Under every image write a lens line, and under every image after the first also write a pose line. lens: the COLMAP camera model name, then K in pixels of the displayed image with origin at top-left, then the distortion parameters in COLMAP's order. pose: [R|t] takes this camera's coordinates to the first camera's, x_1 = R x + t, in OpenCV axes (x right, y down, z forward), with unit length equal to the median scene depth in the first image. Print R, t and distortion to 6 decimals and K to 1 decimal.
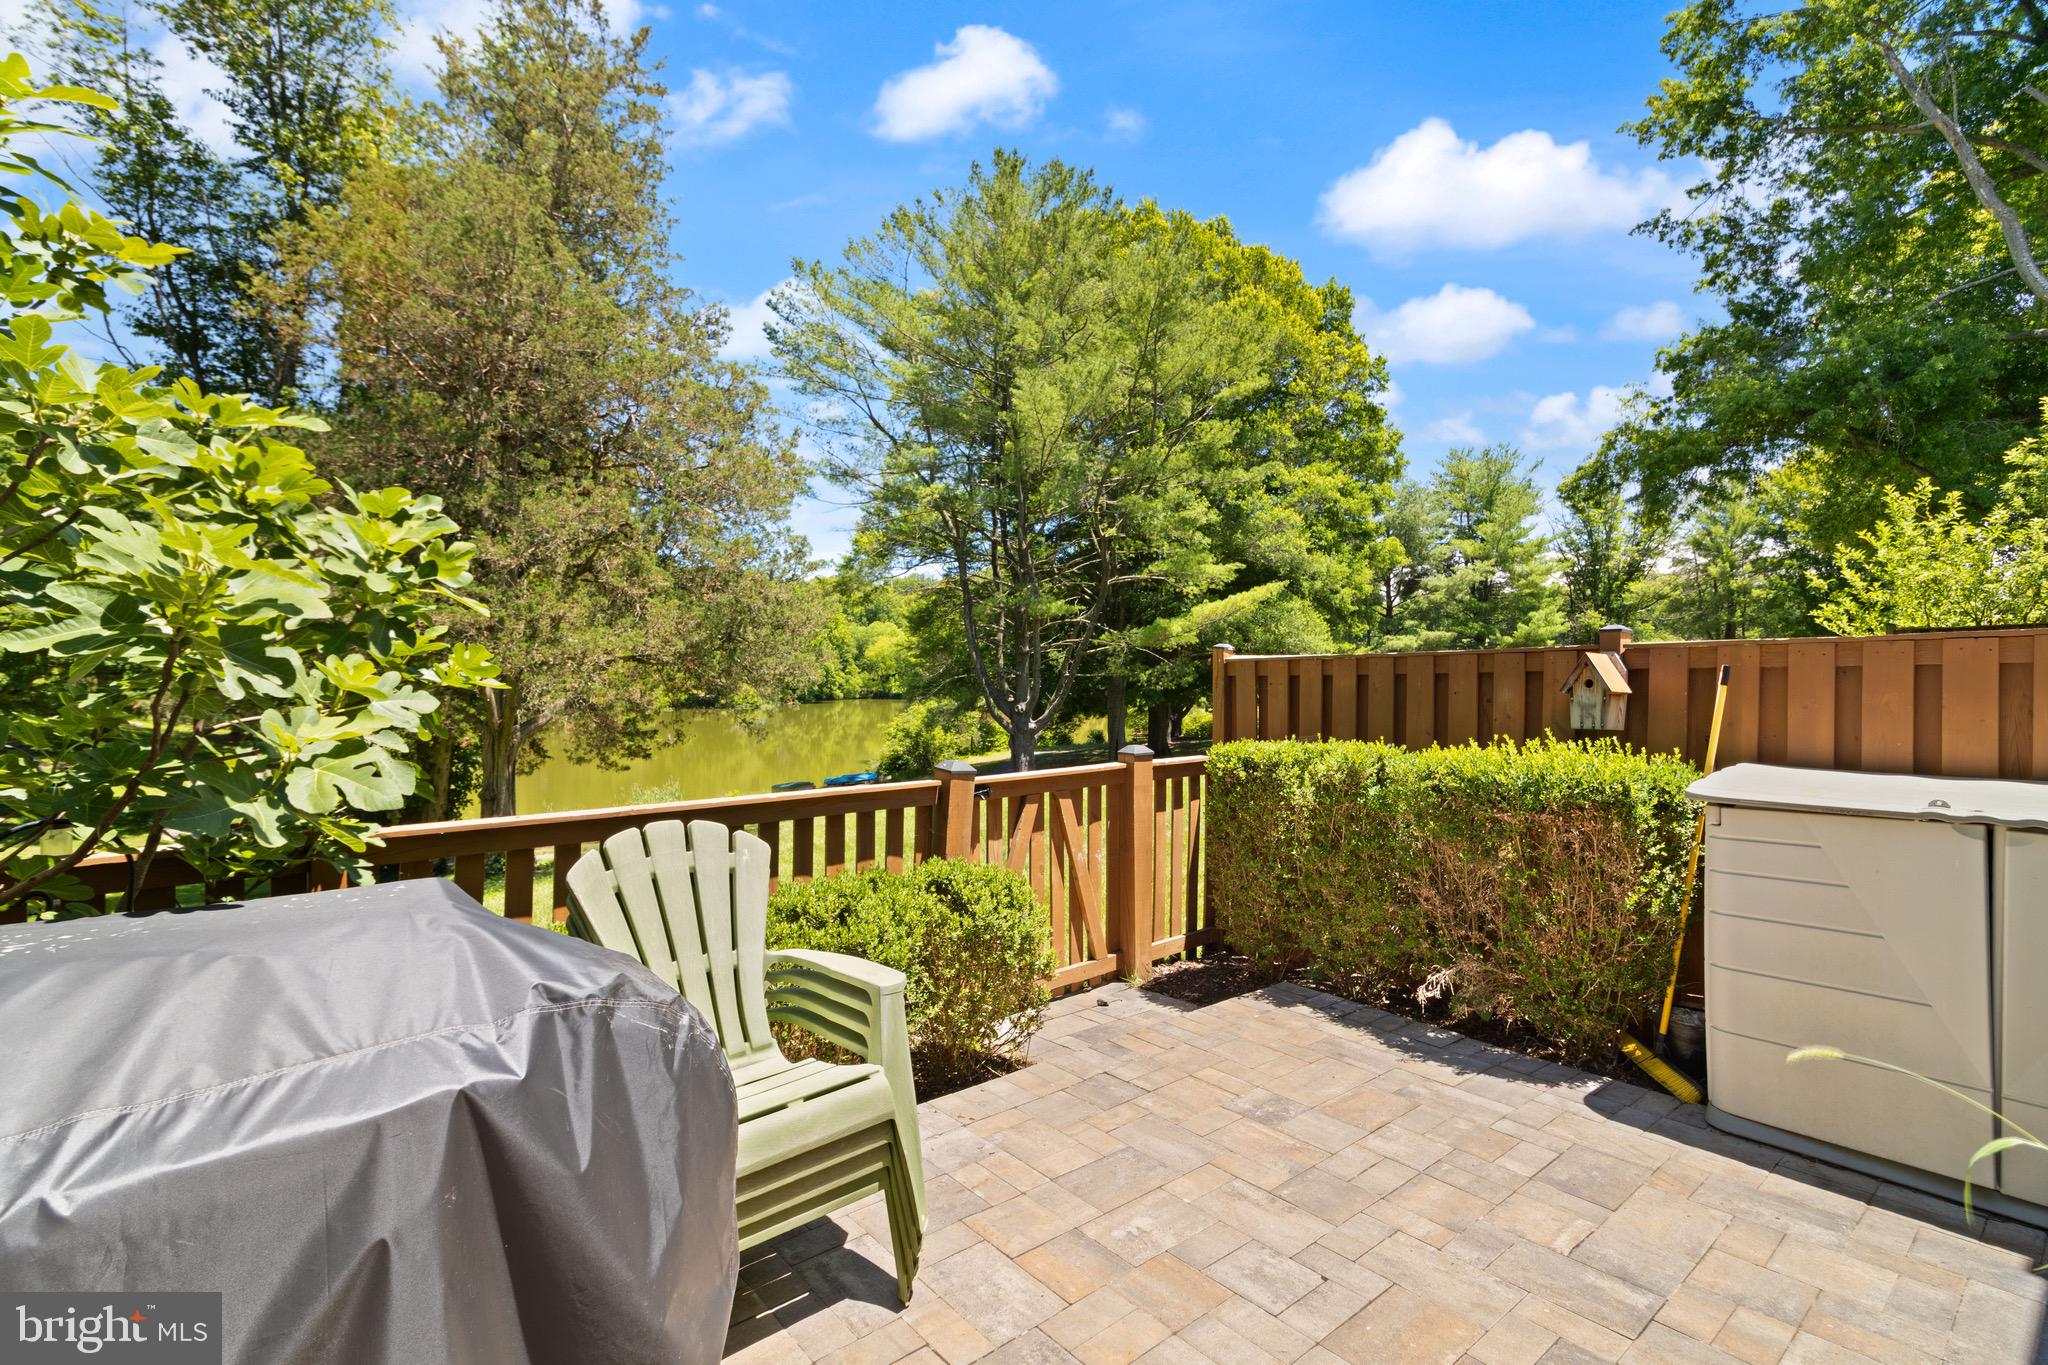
lens RADIAL K [[964.7, 0, 1011.3], [0, 964.7, 678.2], [0, 0, 1]] dist [0.000124, -0.000095]
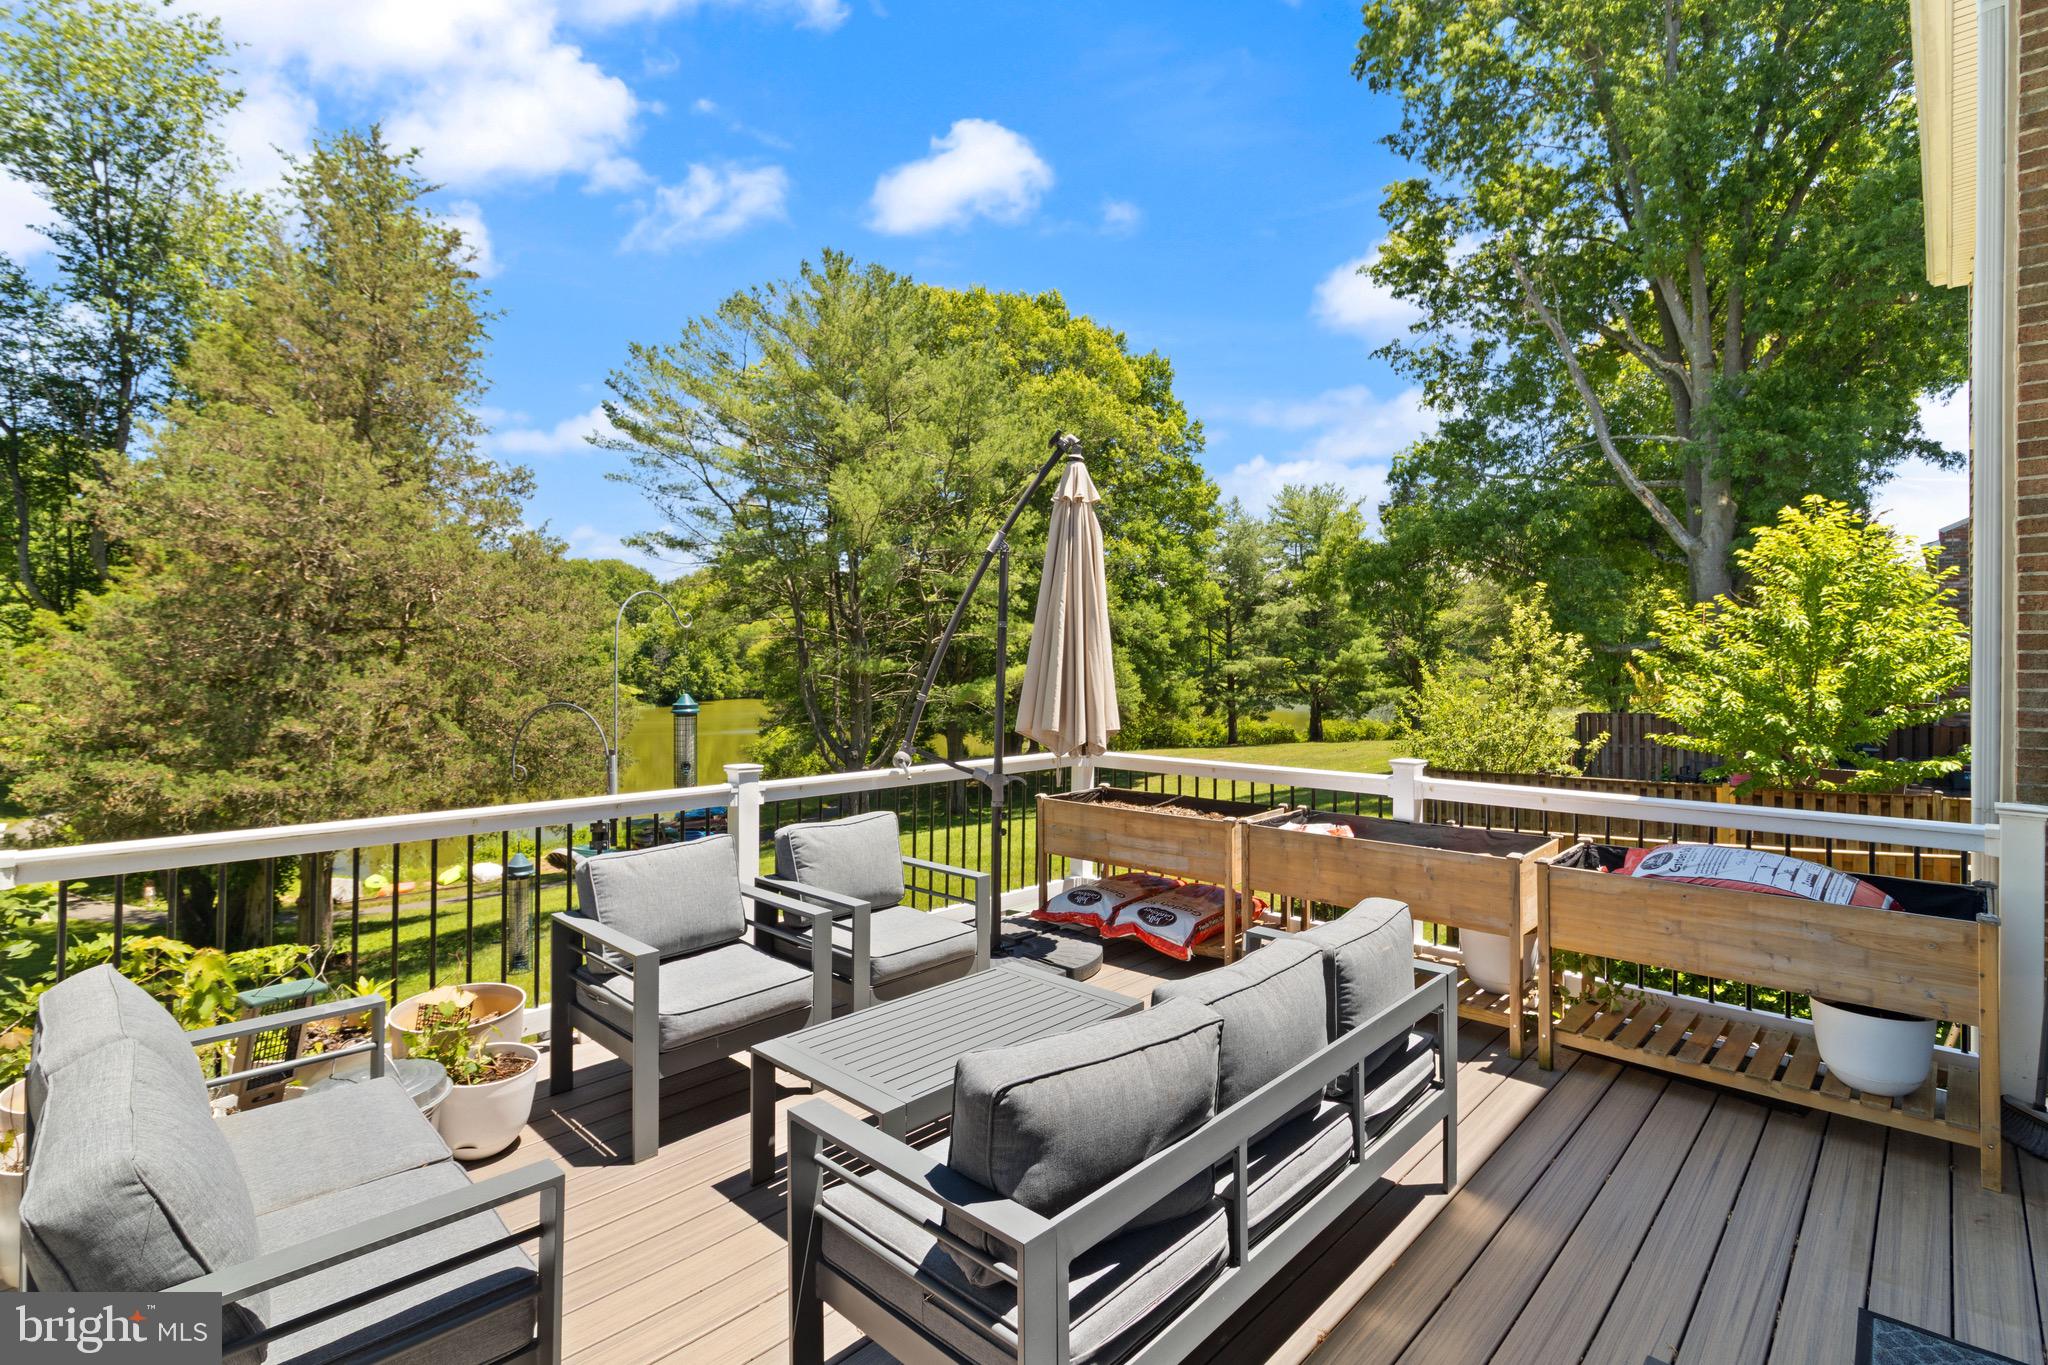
lens RADIAL K [[964.7, 0, 1010.2], [0, 964.7, 659.3], [0, 0, 1]] dist [0.000124, -0.000095]
pose [[0.993921, 0.000503, 0.110097, 0.072829], [0.000779, 0.999932, -0.011597, -0.072479], [-0.110095, 0.011612, 0.993853, -0.101081]]
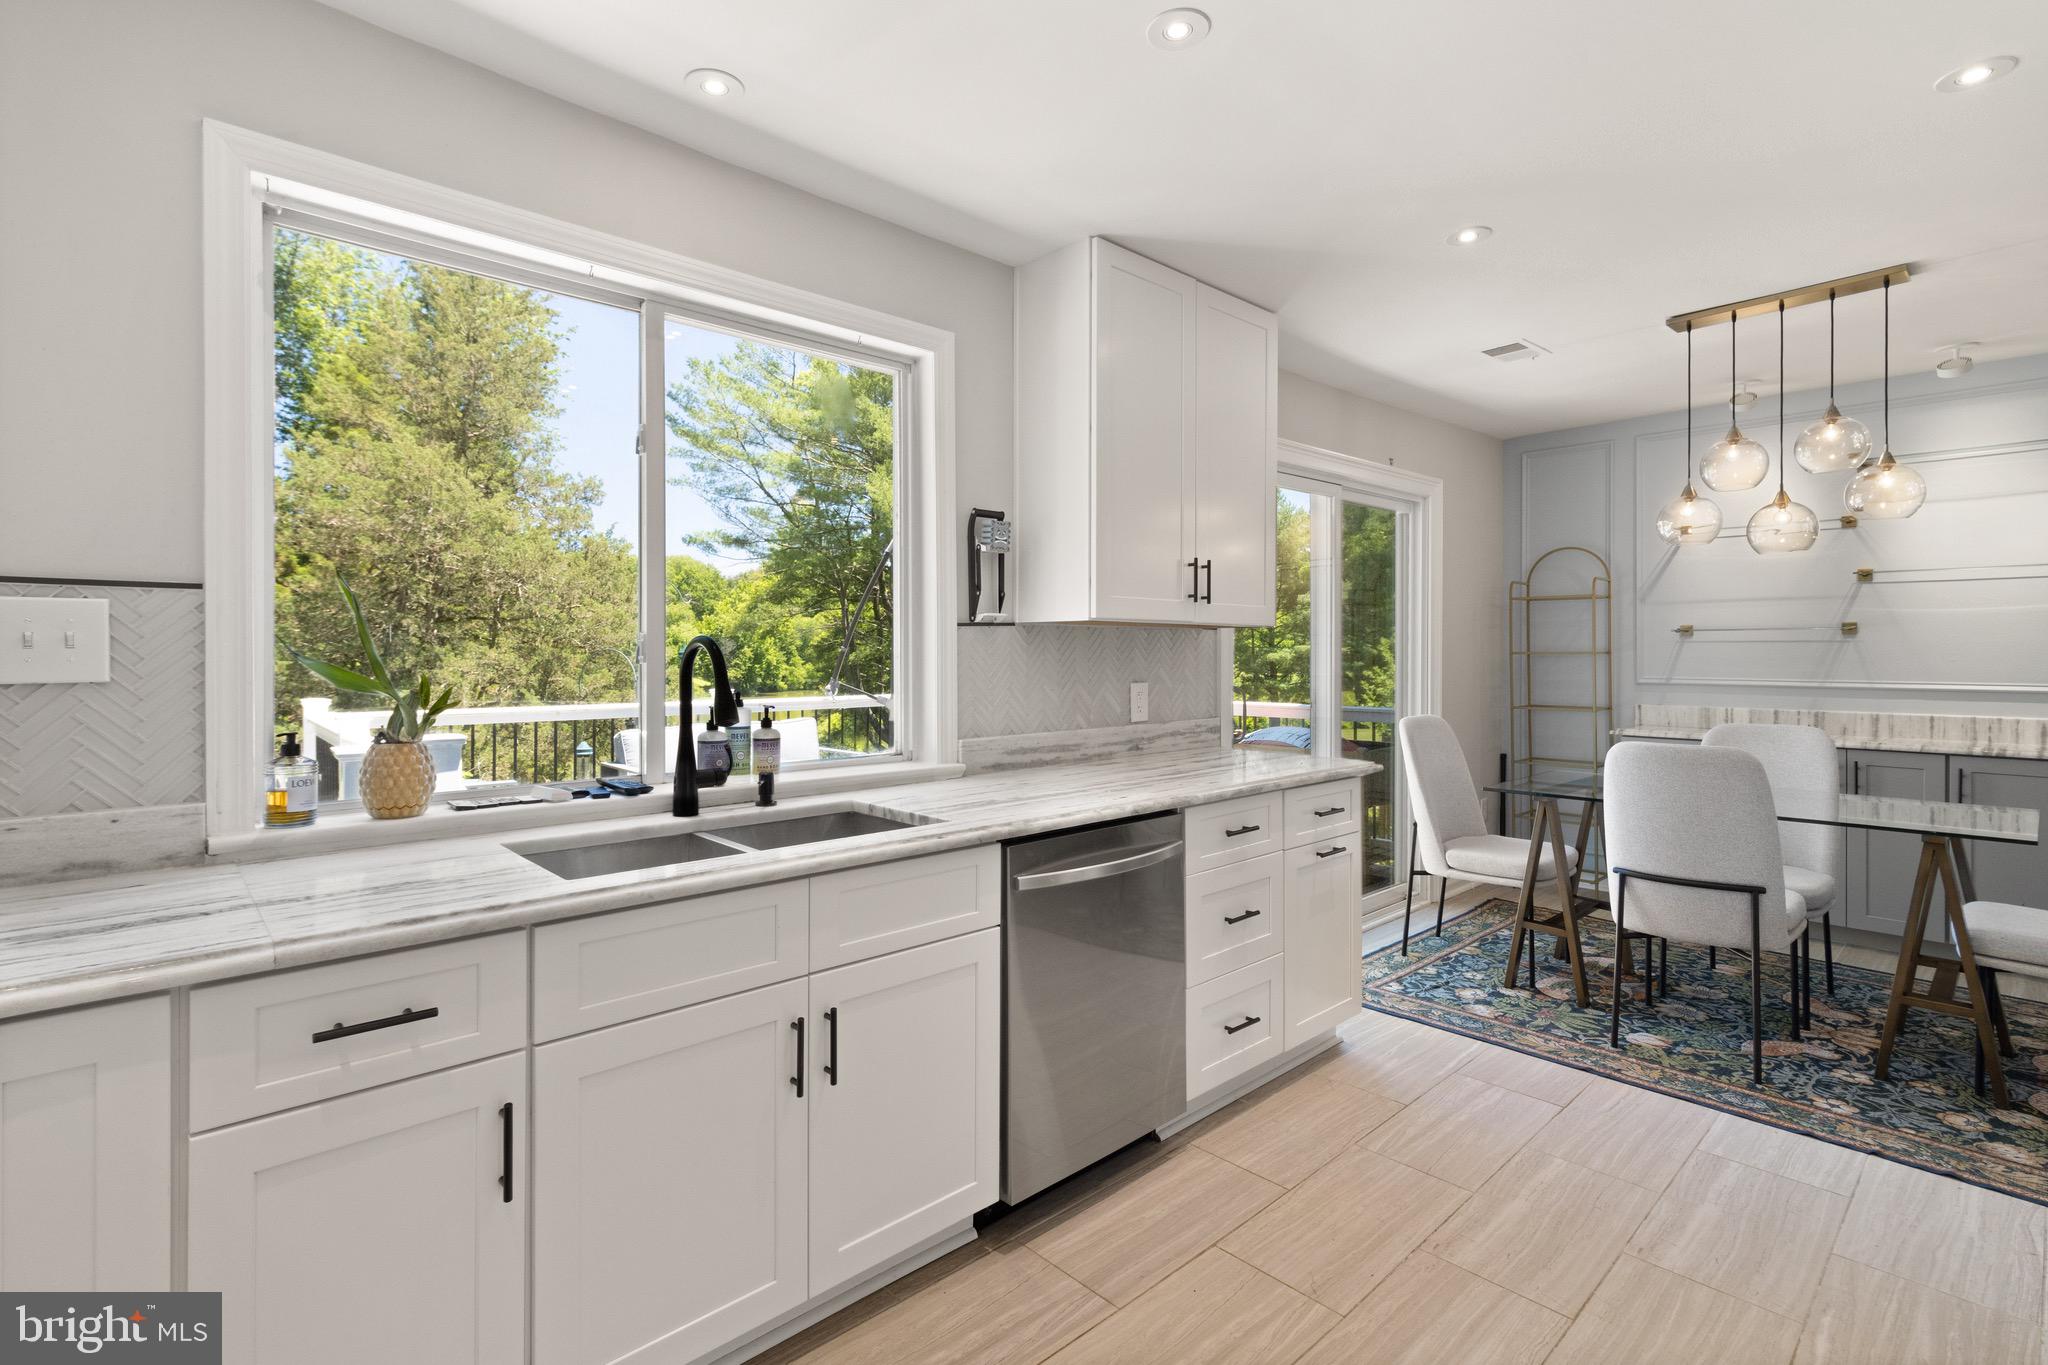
lens RADIAL K [[964.7, 0, 1006.7], [0, 964.7, 649.0], [0, 0, 1]] dist [0.000124, -0.000095]
pose [[0.999013, -0.004065, 0.044236, 0.103104], [0.004692, 0.999890, -0.014089, -0.065625], [-0.044174, 0.014283, 0.998922, -0.175892]]
